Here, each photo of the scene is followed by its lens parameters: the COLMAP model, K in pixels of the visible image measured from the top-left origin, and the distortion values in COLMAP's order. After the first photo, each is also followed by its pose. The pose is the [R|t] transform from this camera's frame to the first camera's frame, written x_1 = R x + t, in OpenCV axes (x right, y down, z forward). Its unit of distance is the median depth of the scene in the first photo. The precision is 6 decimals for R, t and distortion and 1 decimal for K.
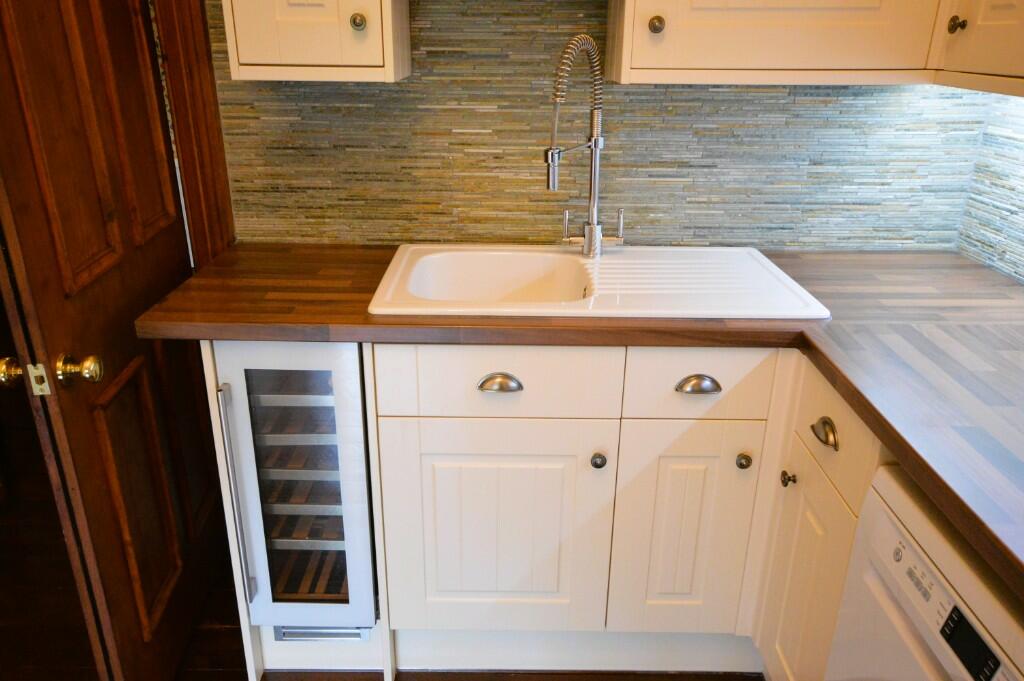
lens RADIAL K [[763.5, 0, 512.0], [0, 763.5, 340.5], [0, 0, 1]] dist [0.000204, 0.000489]
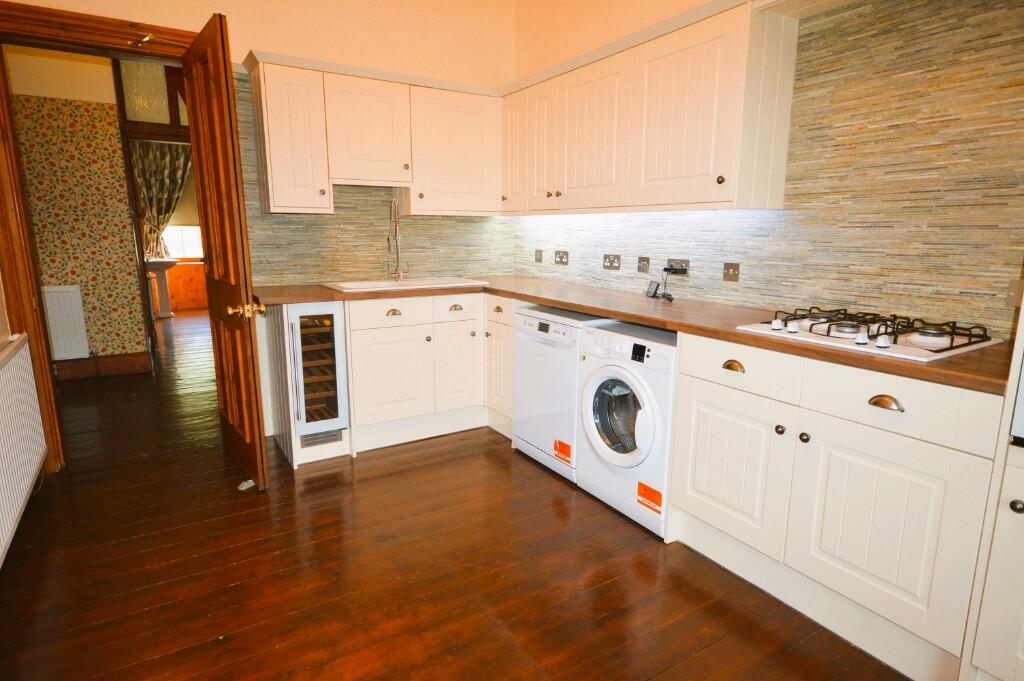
lens RADIAL K [[542.7, 0, 507.6], [0, 542.7, 348.2], [0, 0, 1]] dist [0.000044, -0.000150]
pose [[0.844083, -0.119550, 0.522715, -0.585649], [0.203949, 0.973142, -0.106771, 0.389949], [-0.495912, 0.196730, 0.845795, -0.719228]]
